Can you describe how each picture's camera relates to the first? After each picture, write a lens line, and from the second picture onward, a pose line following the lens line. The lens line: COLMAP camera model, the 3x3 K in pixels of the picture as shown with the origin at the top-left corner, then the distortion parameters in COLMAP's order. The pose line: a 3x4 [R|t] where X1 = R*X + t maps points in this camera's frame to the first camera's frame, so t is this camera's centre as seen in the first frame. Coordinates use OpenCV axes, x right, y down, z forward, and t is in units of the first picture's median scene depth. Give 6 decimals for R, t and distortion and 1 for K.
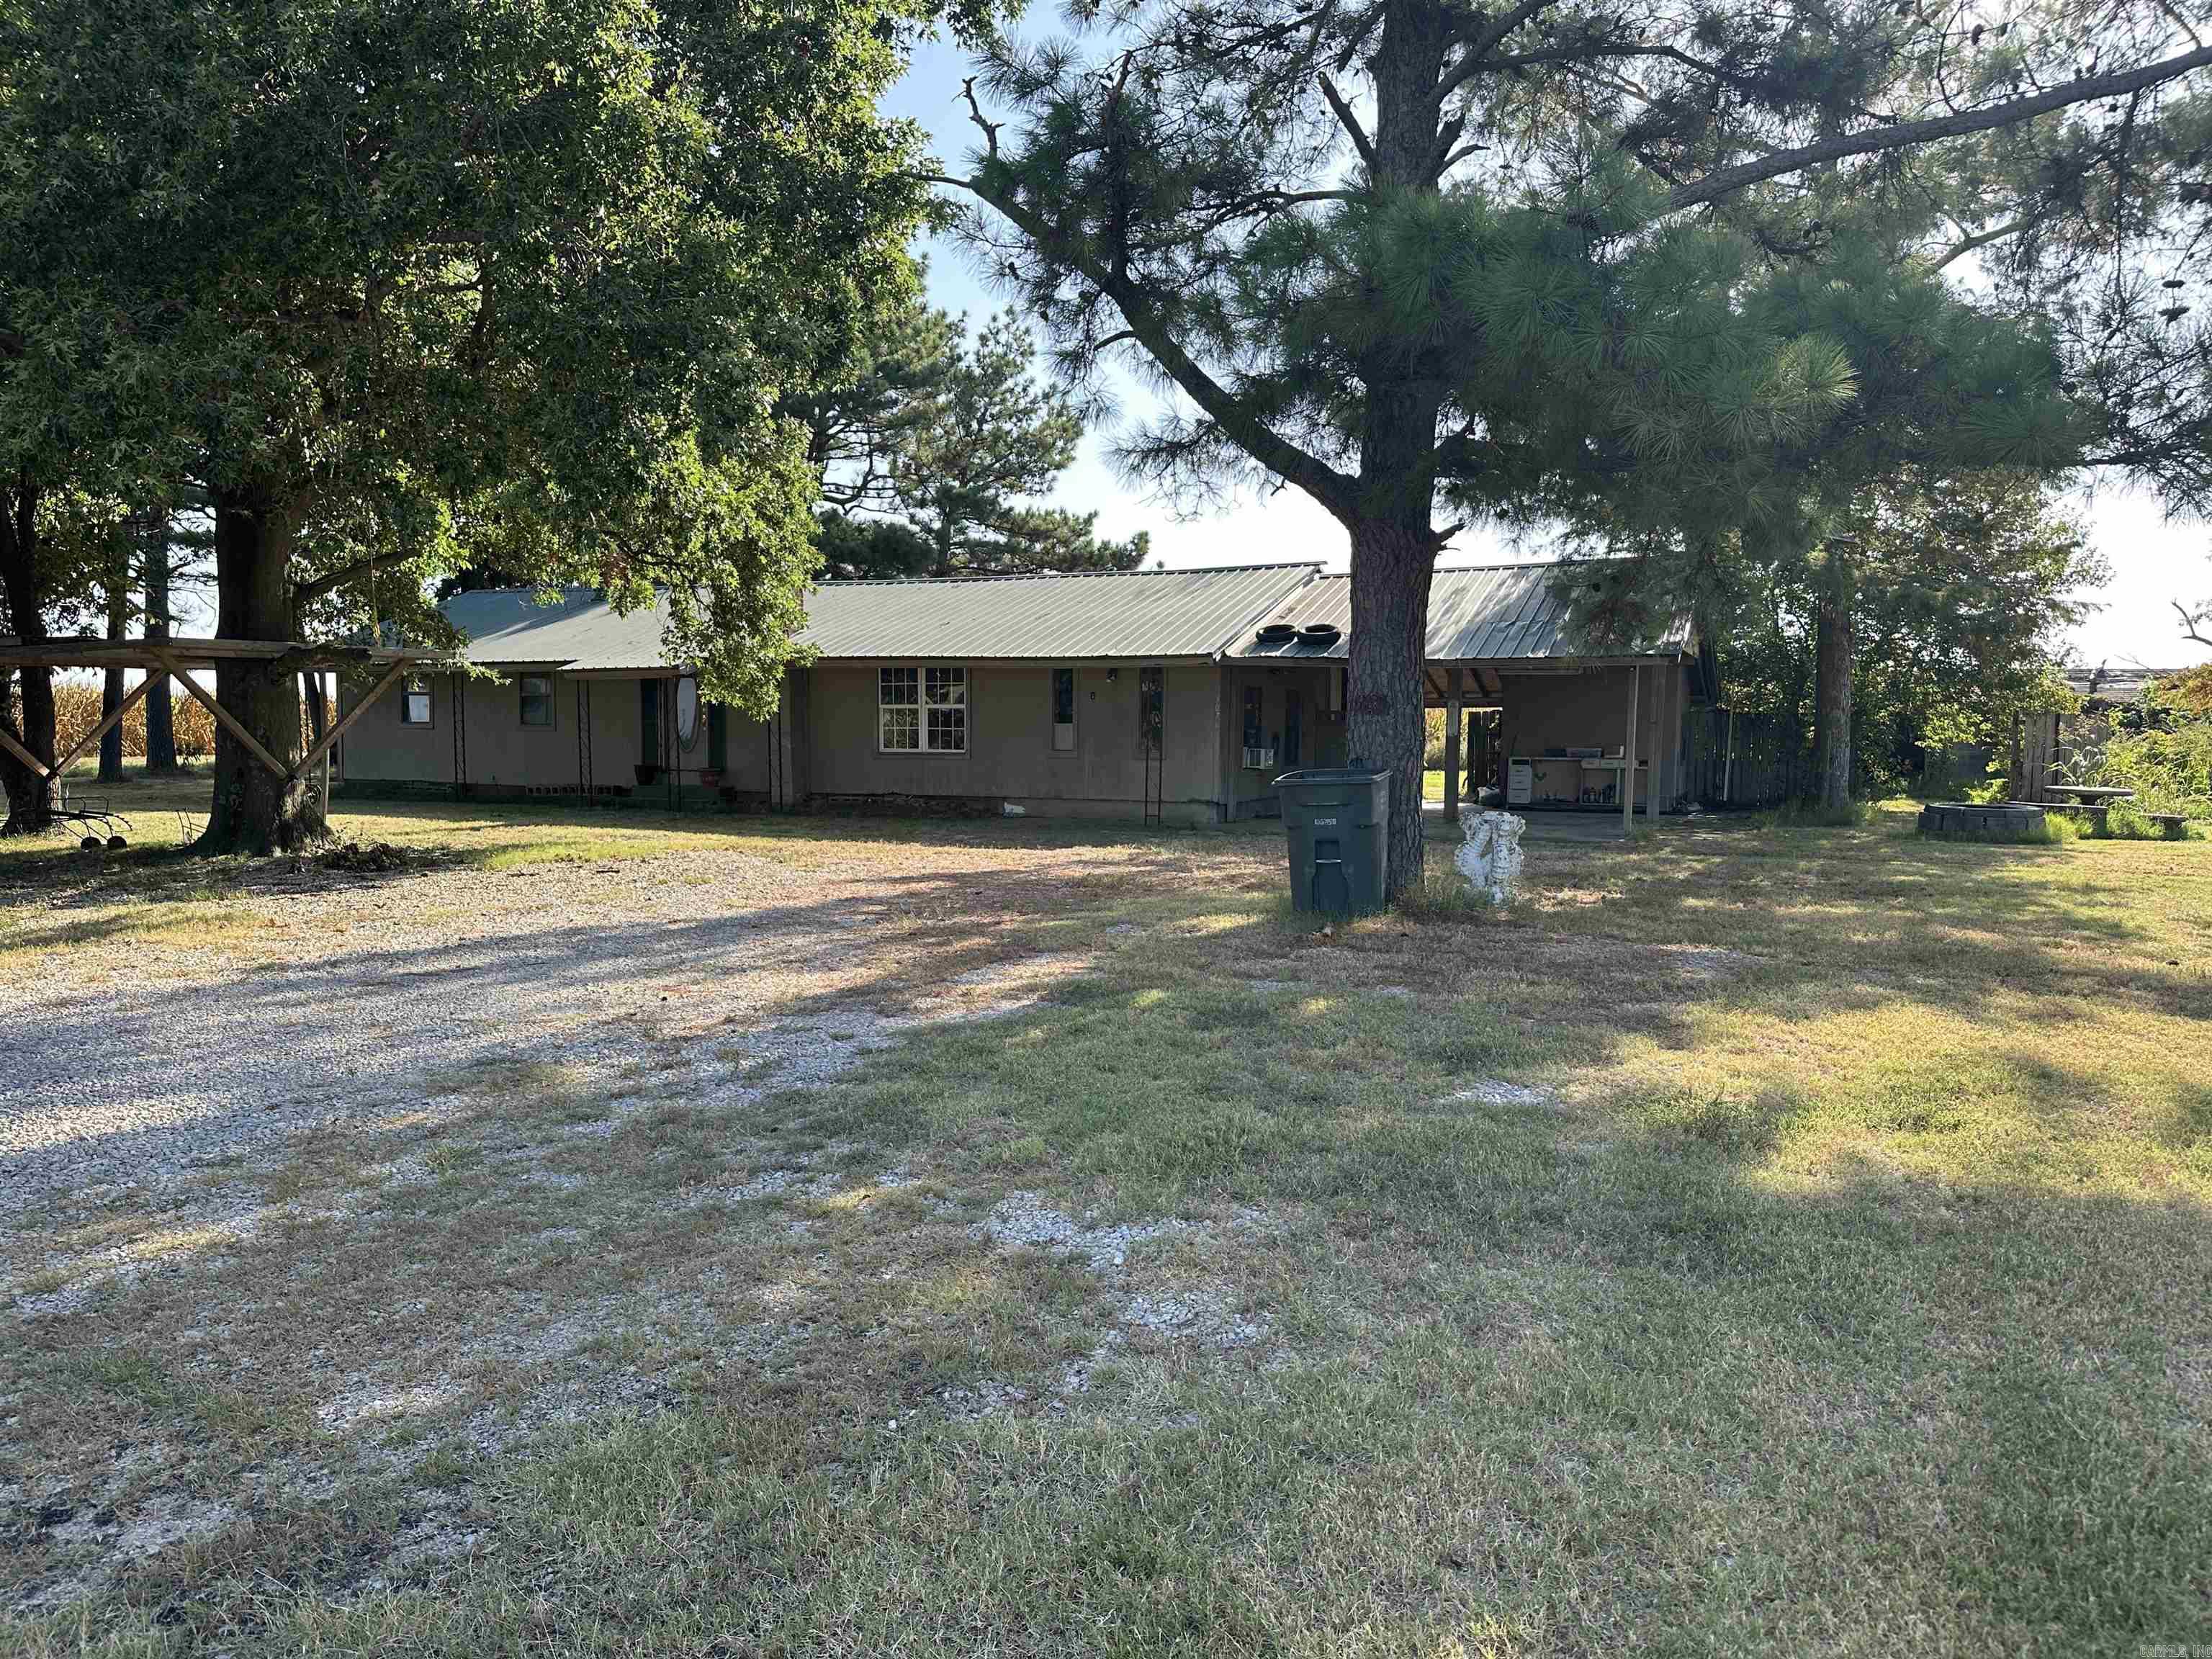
lens RADIAL K [[1548.7, 0, 1114.4], [0, 1548.7, 821.0], [0, 0, 1]] dist [0.034251, -0.034652]
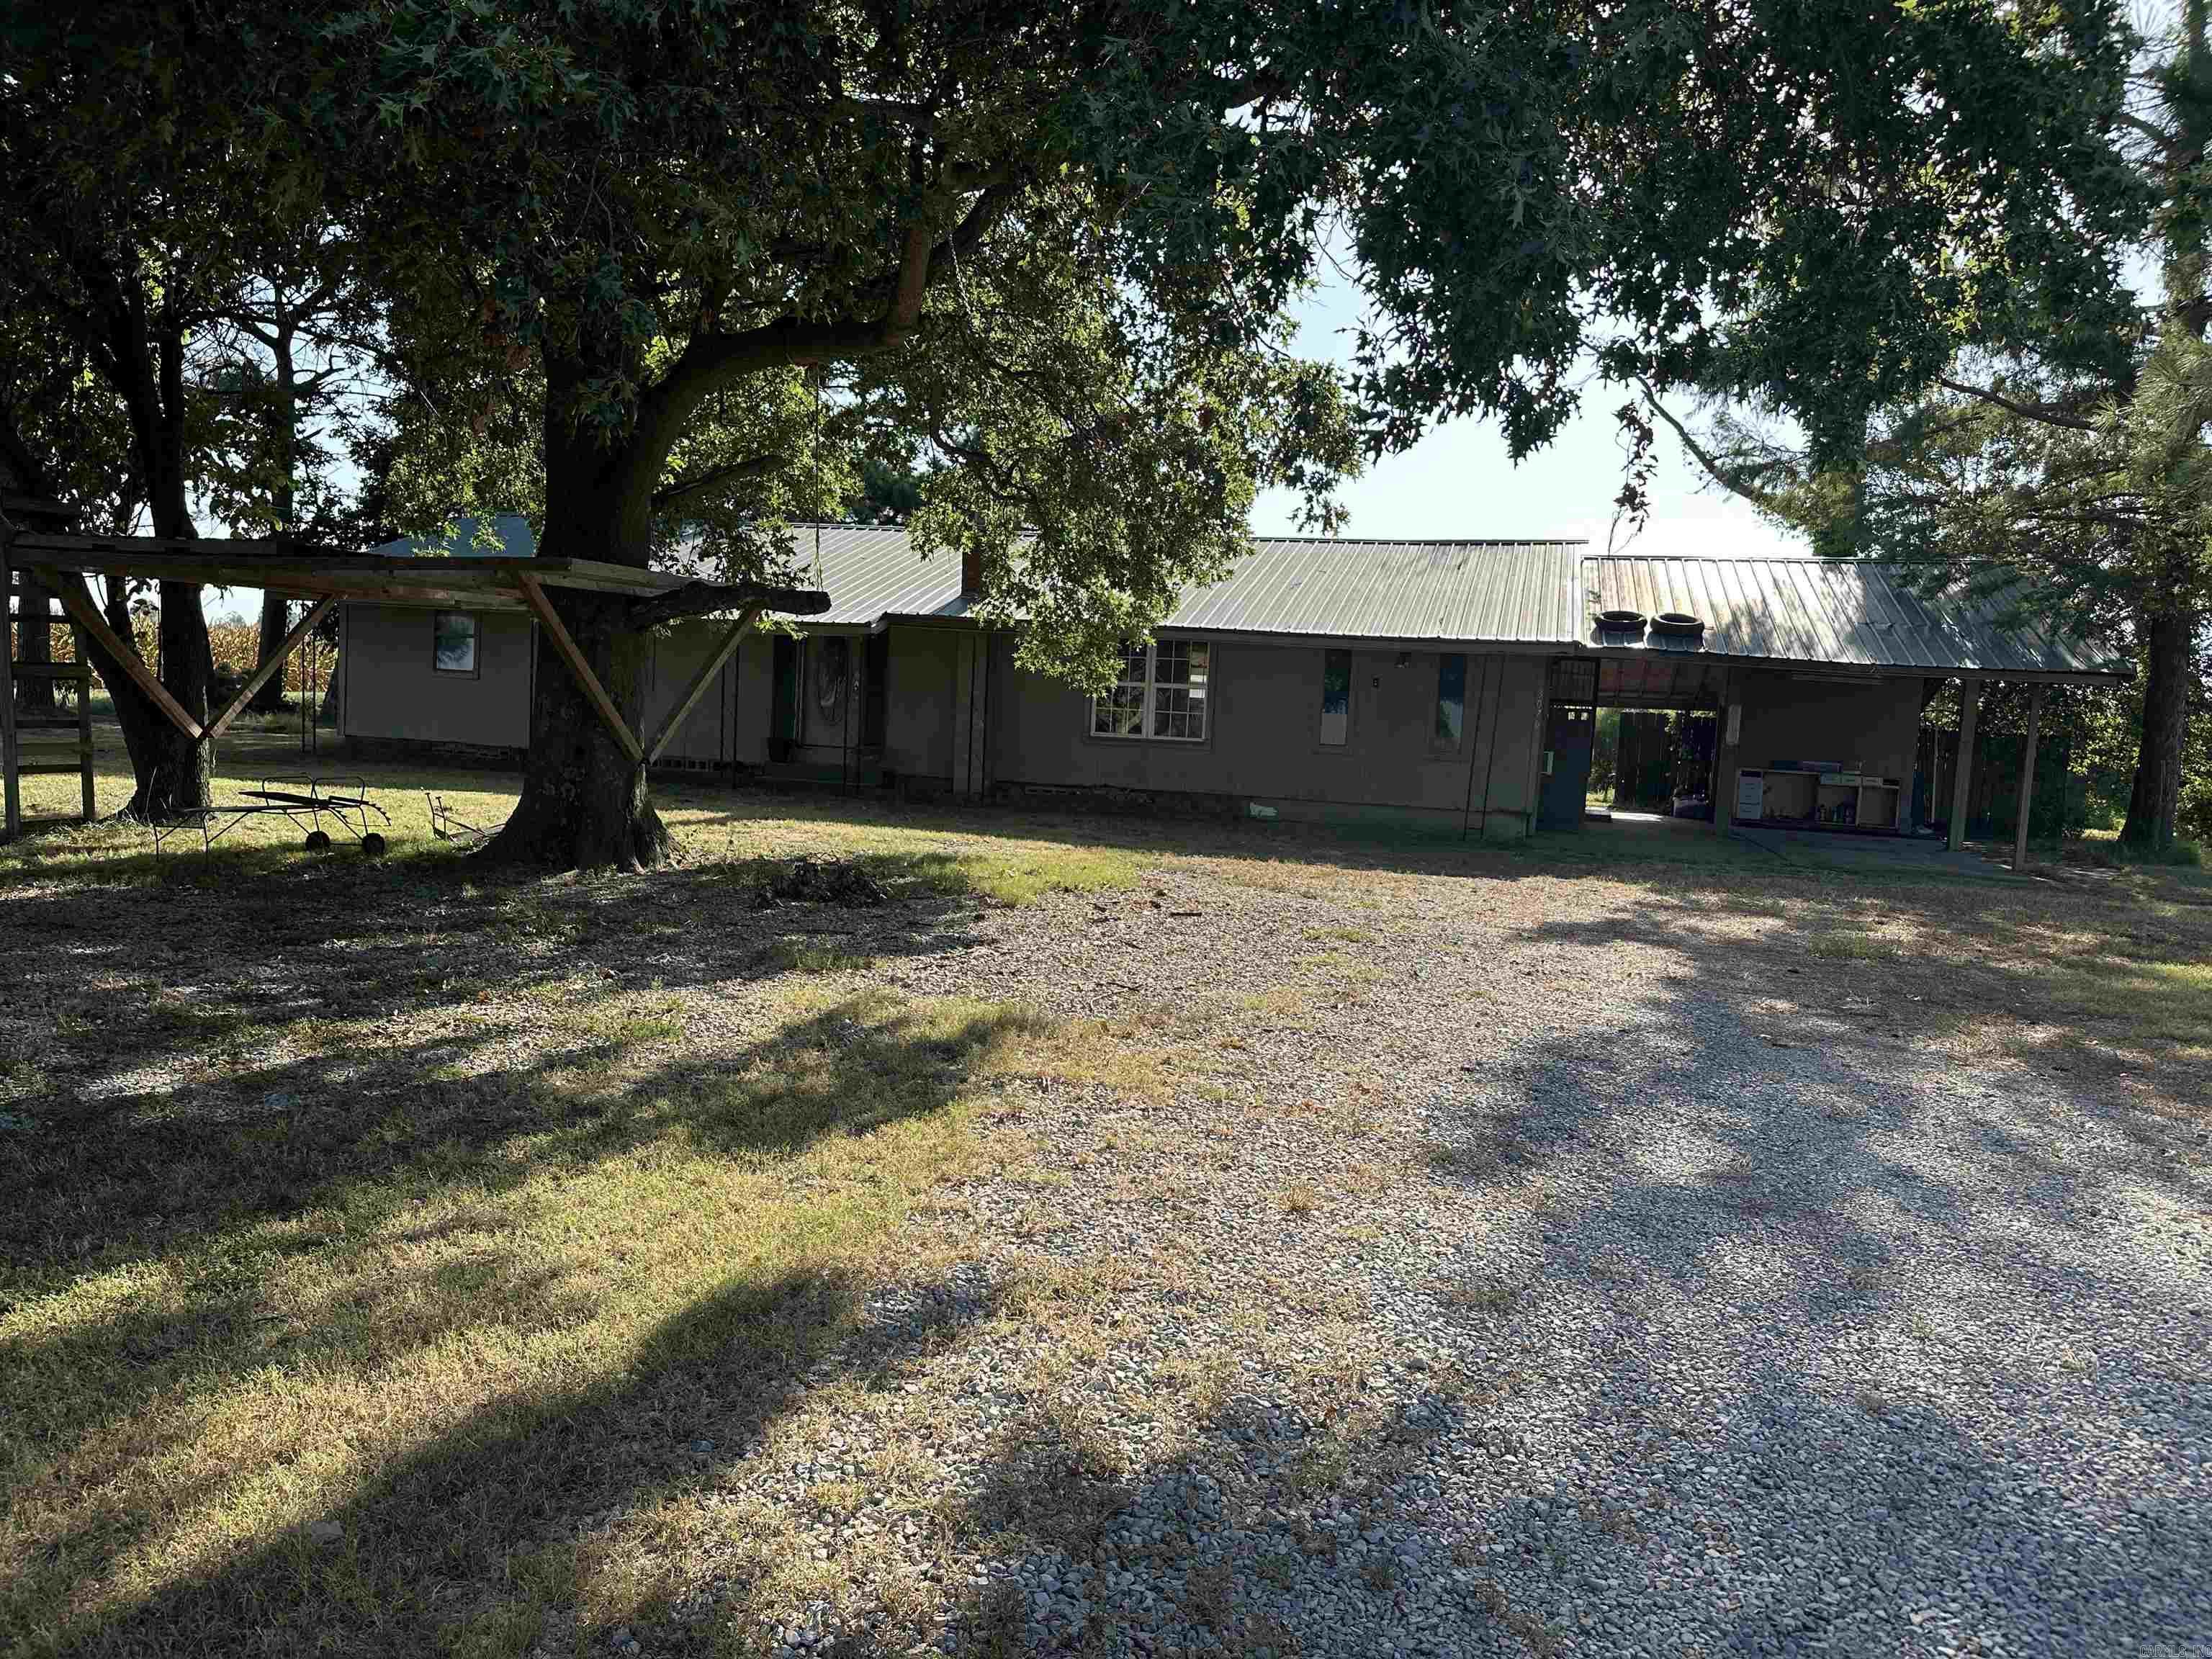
lens RADIAL K [[1548.7, 0, 1103.0], [0, 1548.7, 844.5], [0, 0, 1]] dist [0.034251, -0.034652]
pose [[0.986350, 0.029812, 0.161944, -0.320951], [-0.035237, 0.998906, 0.030730, -0.013723], [-0.160851, -0.036017, 0.986321, 0.195307]]
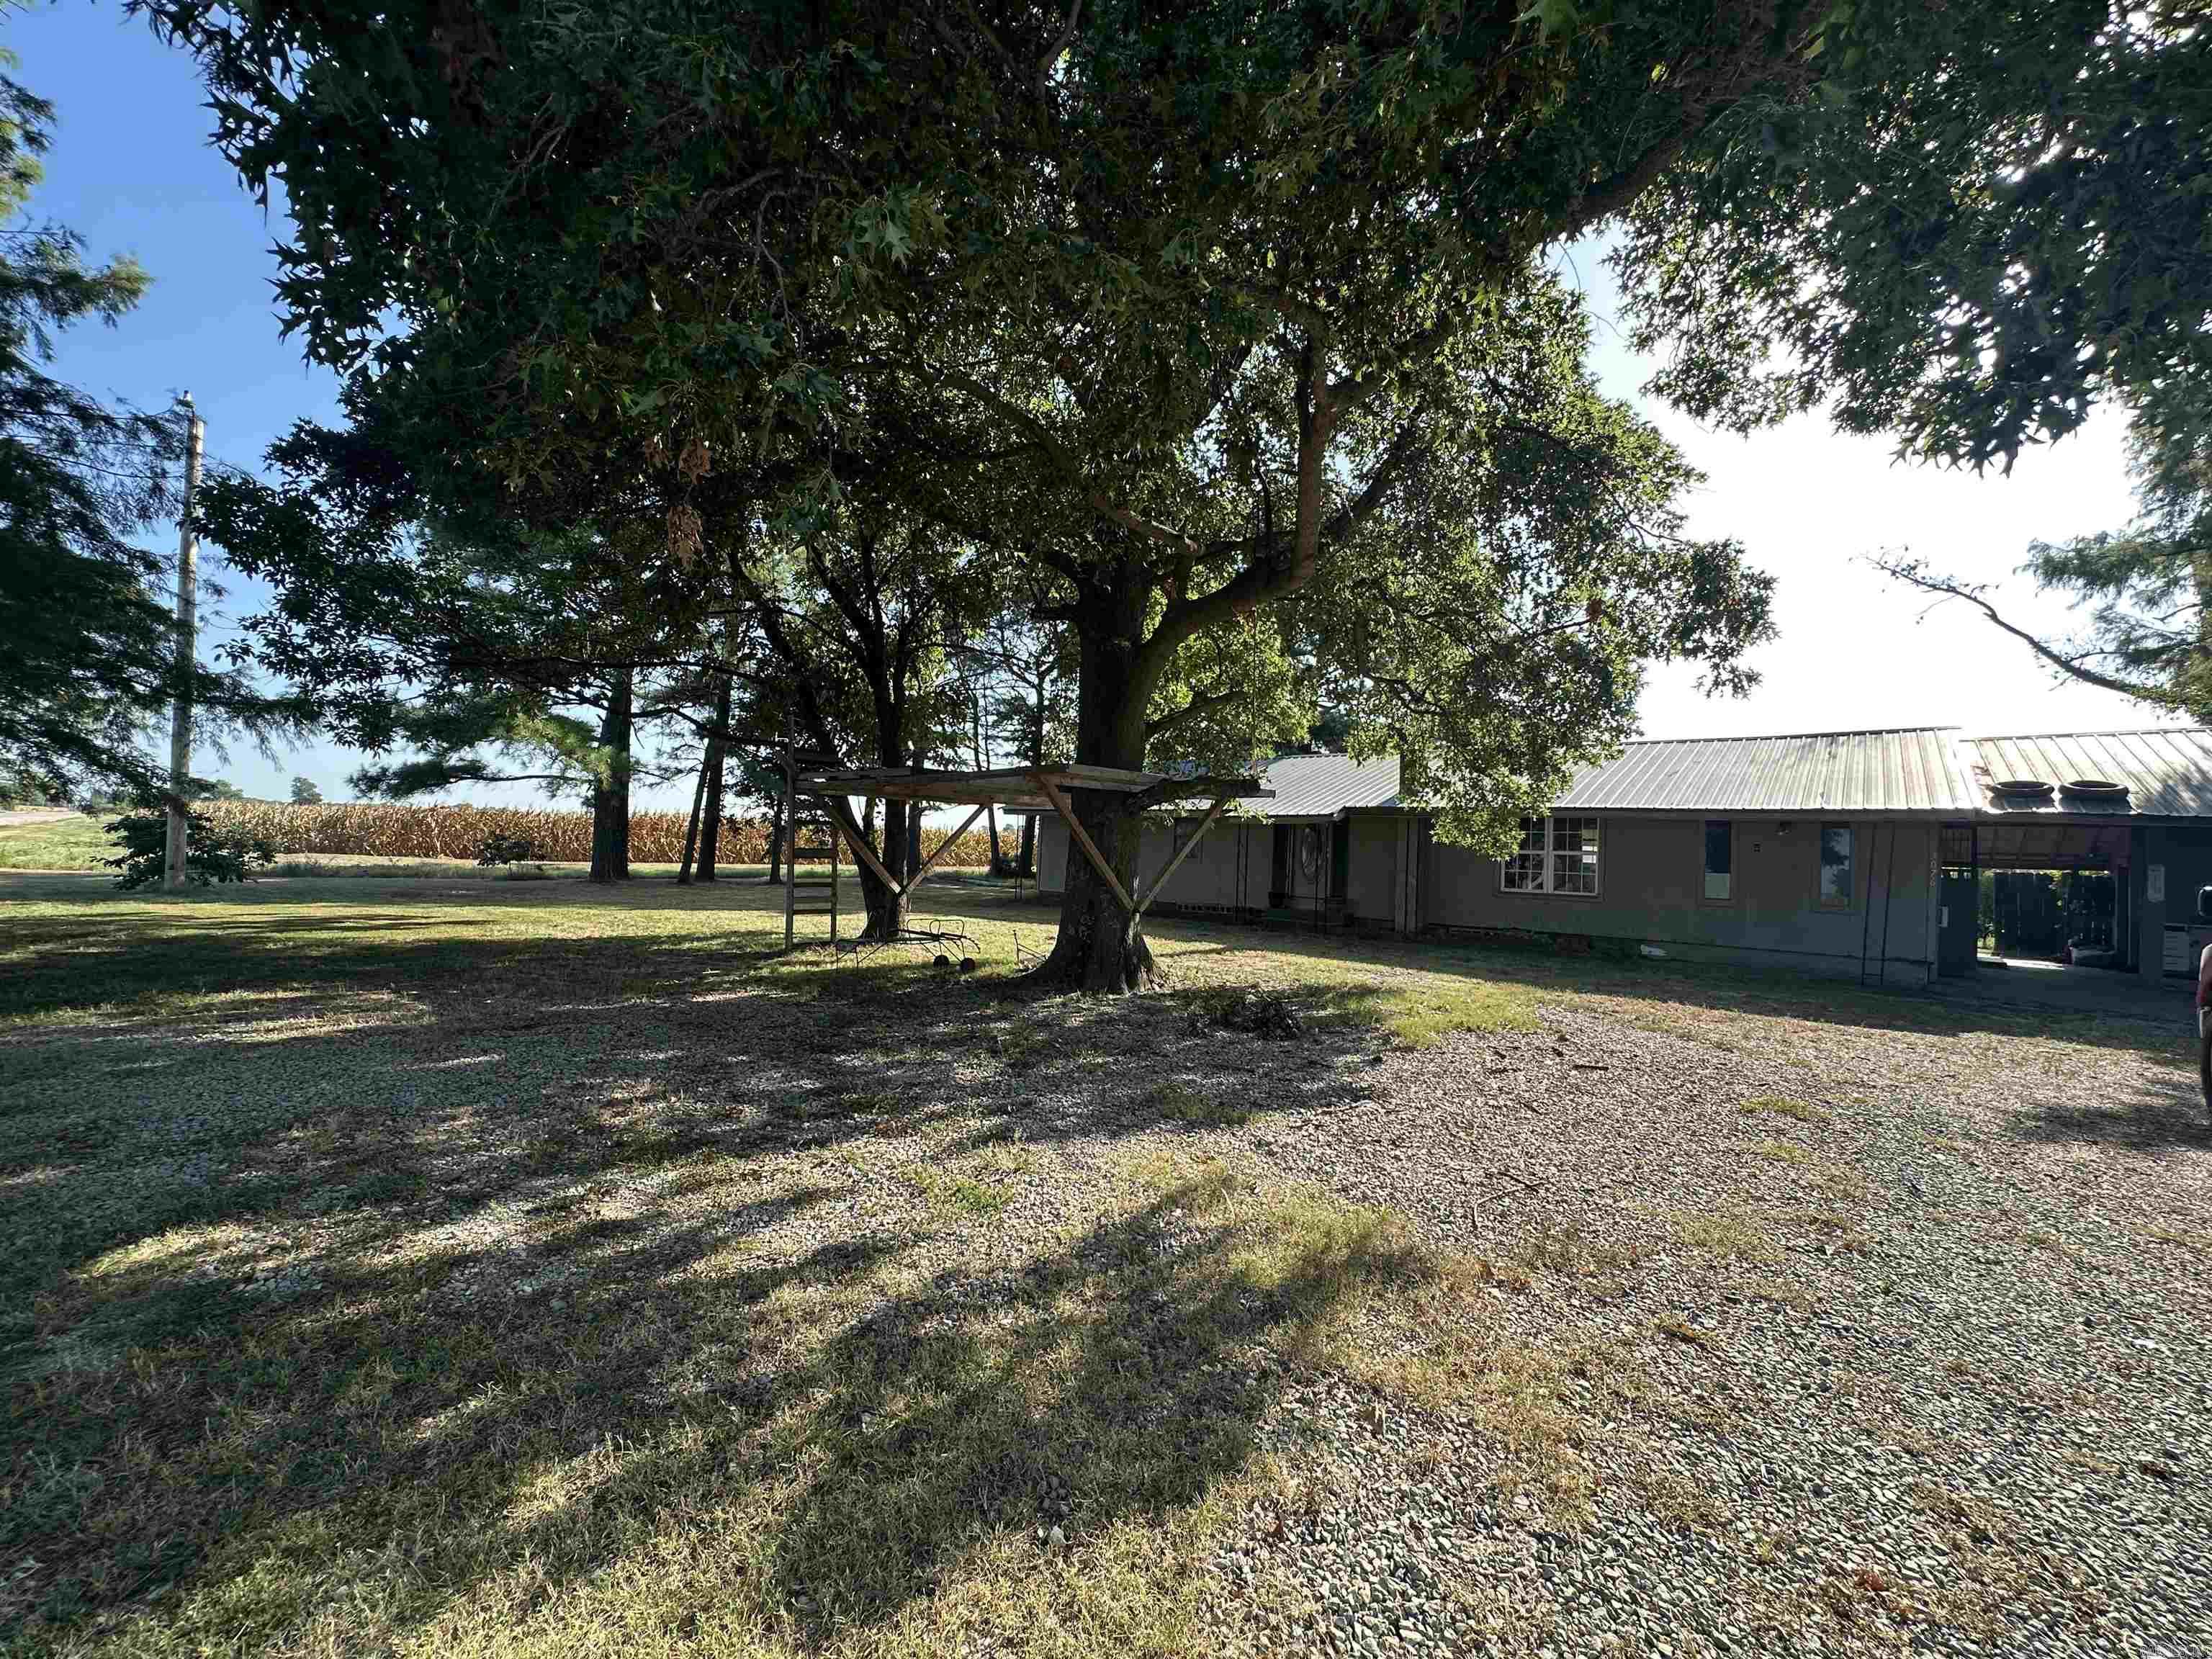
lens RADIAL K [[880.1, 0, 1094.2], [0, 880.1, 833.1], [0, 0, 1]] dist [-0.009366, -0.000130]
pose [[0.957511, 0.025320, -0.287283, -0.291857], [-0.050988, 0.995309, -0.082219, -0.021763], [0.283854, 0.093374, 0.954310, 0.338637]]
